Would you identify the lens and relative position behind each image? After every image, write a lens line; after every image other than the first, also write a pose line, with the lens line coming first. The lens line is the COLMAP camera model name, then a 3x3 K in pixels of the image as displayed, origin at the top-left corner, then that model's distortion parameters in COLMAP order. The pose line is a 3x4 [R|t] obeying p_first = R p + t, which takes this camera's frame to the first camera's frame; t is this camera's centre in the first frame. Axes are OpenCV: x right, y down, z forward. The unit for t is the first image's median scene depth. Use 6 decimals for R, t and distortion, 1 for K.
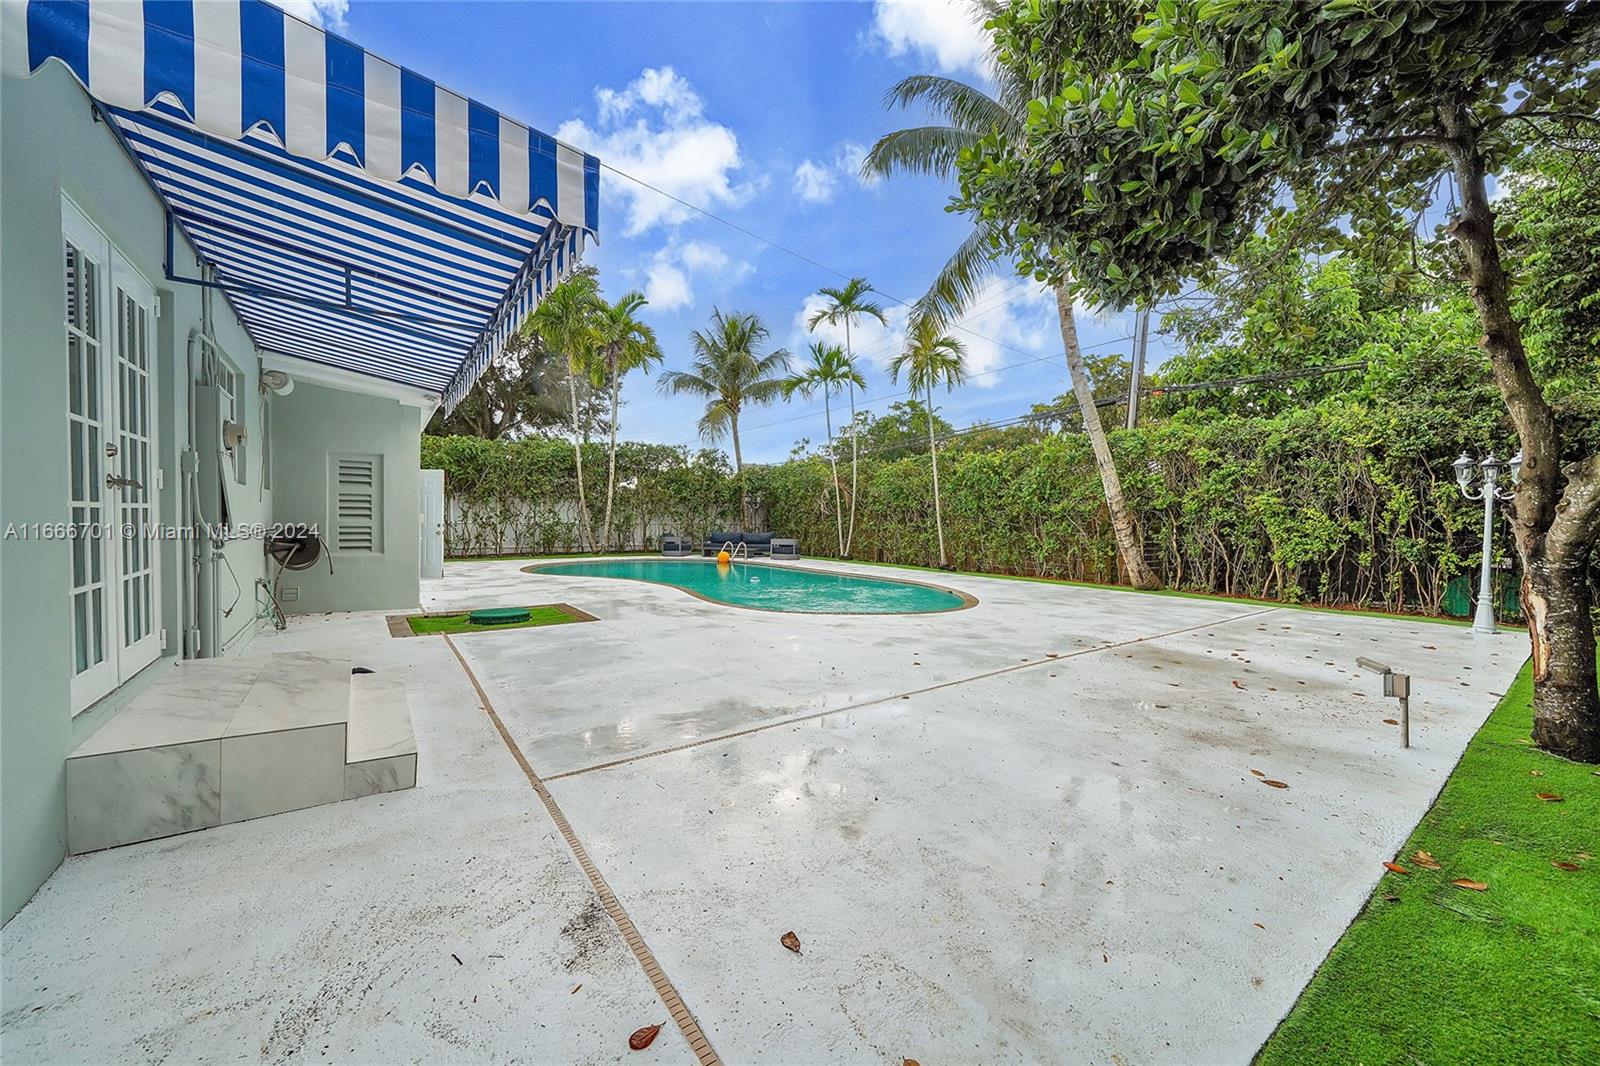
lens RADIAL K [[609.5, 0, 801.5], [0, 609.5, 523.4], [0, 0, 1]] dist [-0.010887, 0.000381]
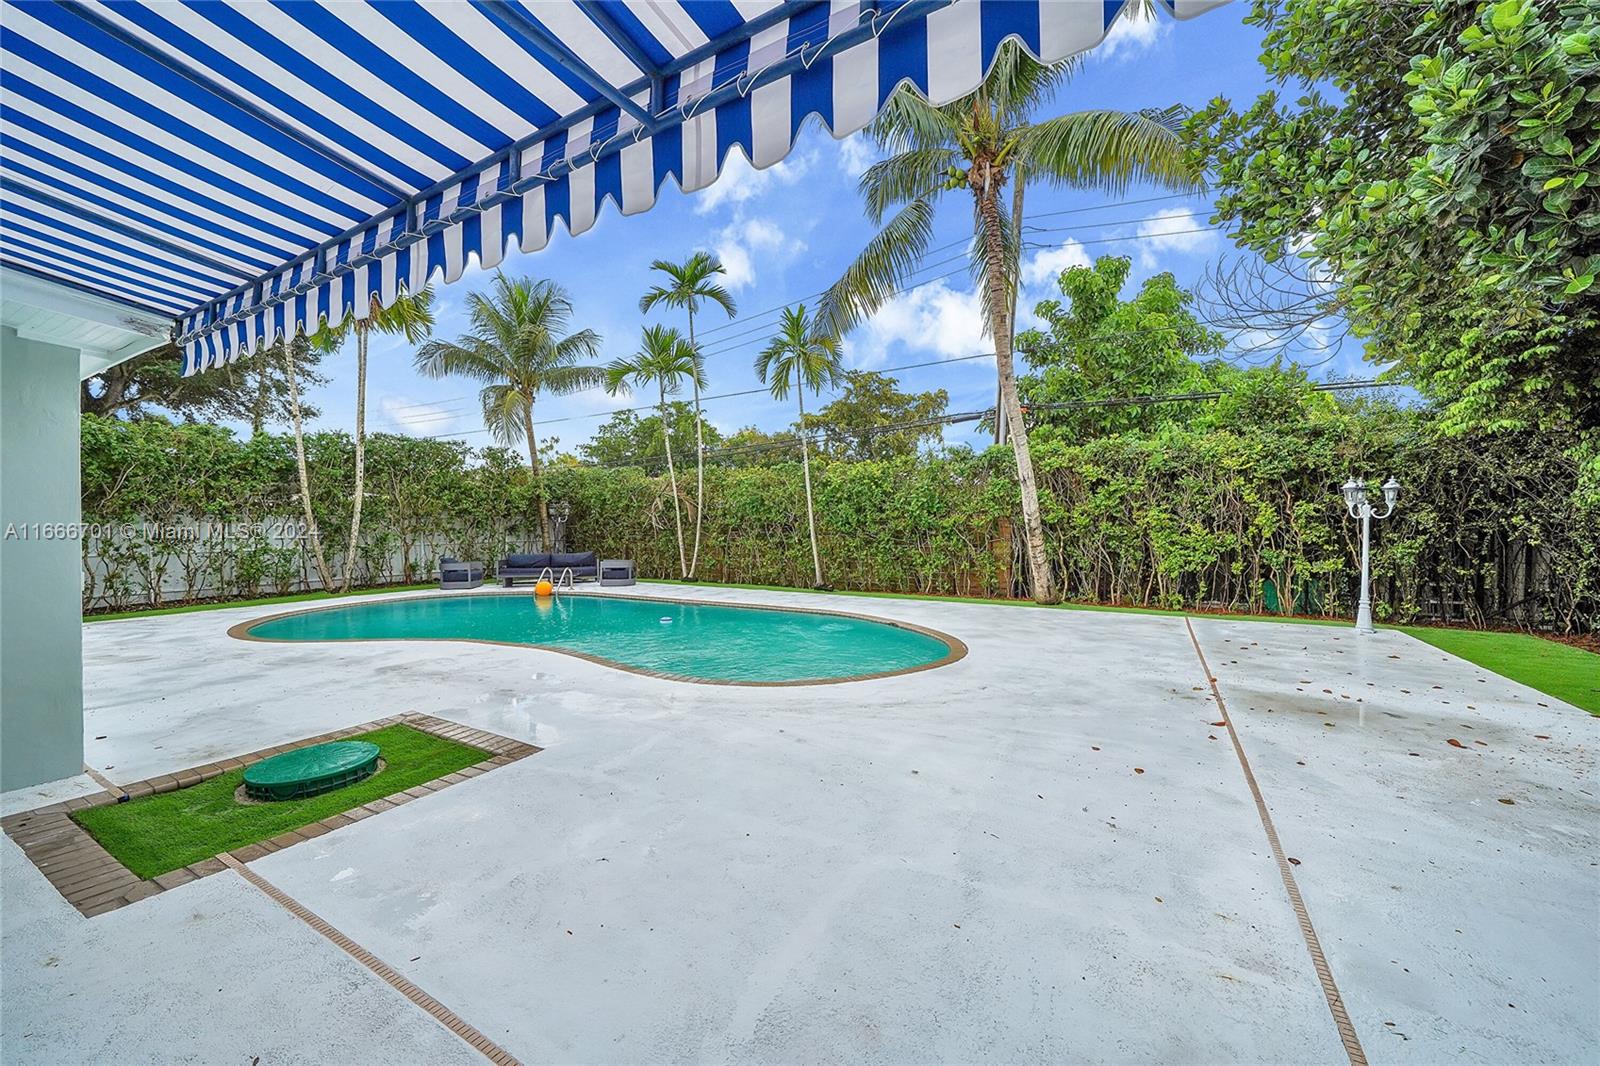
lens RADIAL K [[609.5, 0, 803.6], [0, 609.5, 525.5], [0, 0, 1]] dist [-0.010887, 0.000381]
pose [[0.912529, -0.017906, 0.408621, -0.136045], [0.018358, 0.999828, 0.002816, -0.019920], [-0.408601, 0.004932, 0.912700, 0.152510]]
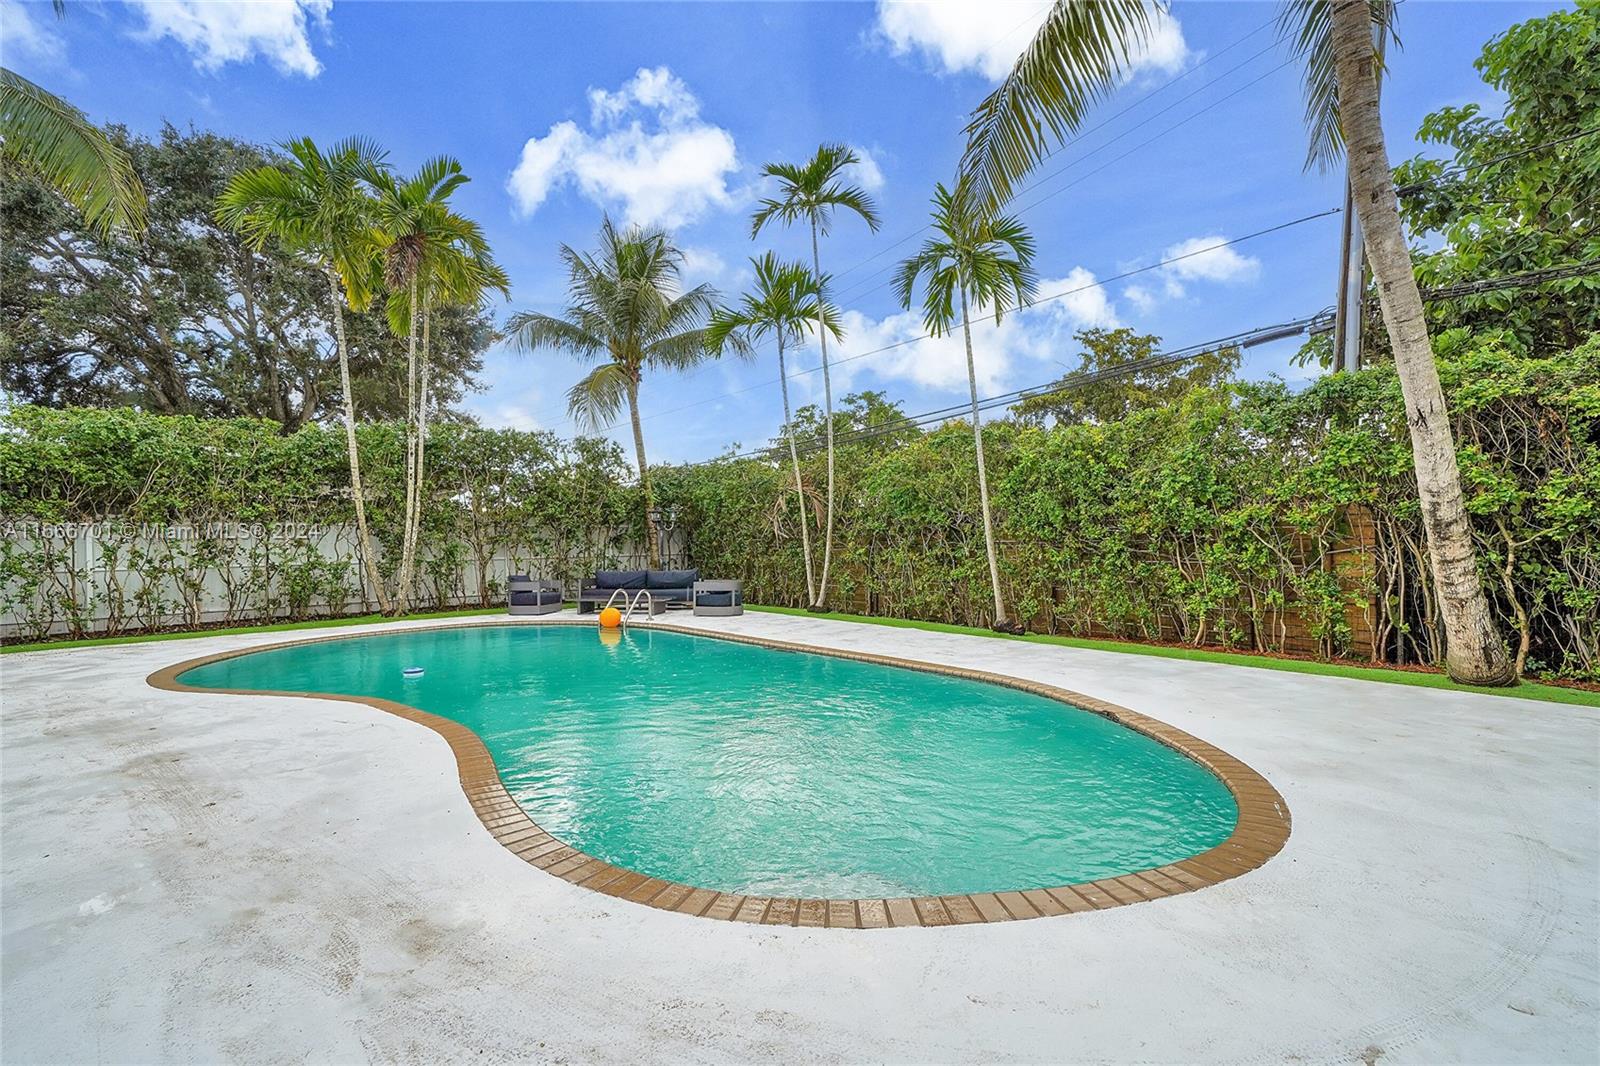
lens RADIAL K [[709.1, 0, 799.1], [0, 709.1, 531.0], [0, 0, 1]] dist [0.008988, 0.001423]
pose [[0.995236, -0.022365, 0.094892, -0.012741], [0.024287, 0.999522, -0.019151, -0.008205], [-0.094418, 0.021364, 0.995303, 0.306943]]
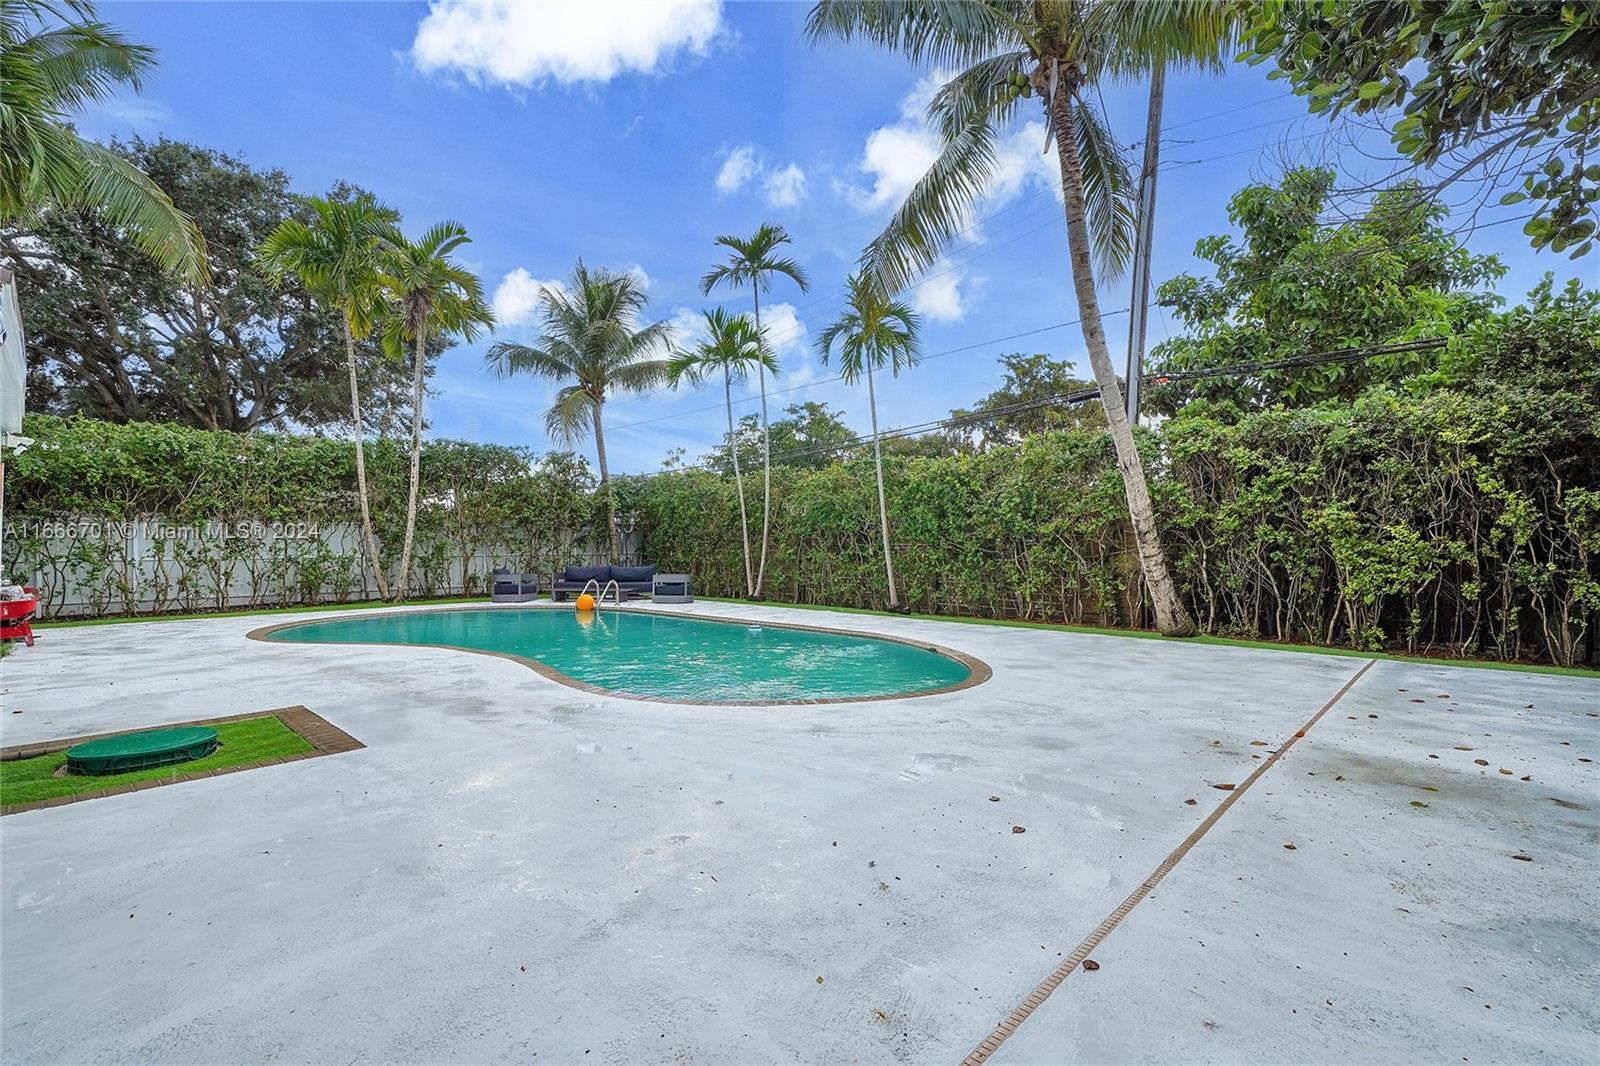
lens RADIAL K [[721.3, 0, 804.4], [0, 721.3, 523.7], [0, 0, 1]] dist [0.010028, 0.001044]
pose [[0.983446, -0.006870, 0.181070, -0.028602], [0.013523, 0.999277, -0.035531, -0.002157], [-0.180695, 0.037392, 0.982828, 0.127489]]
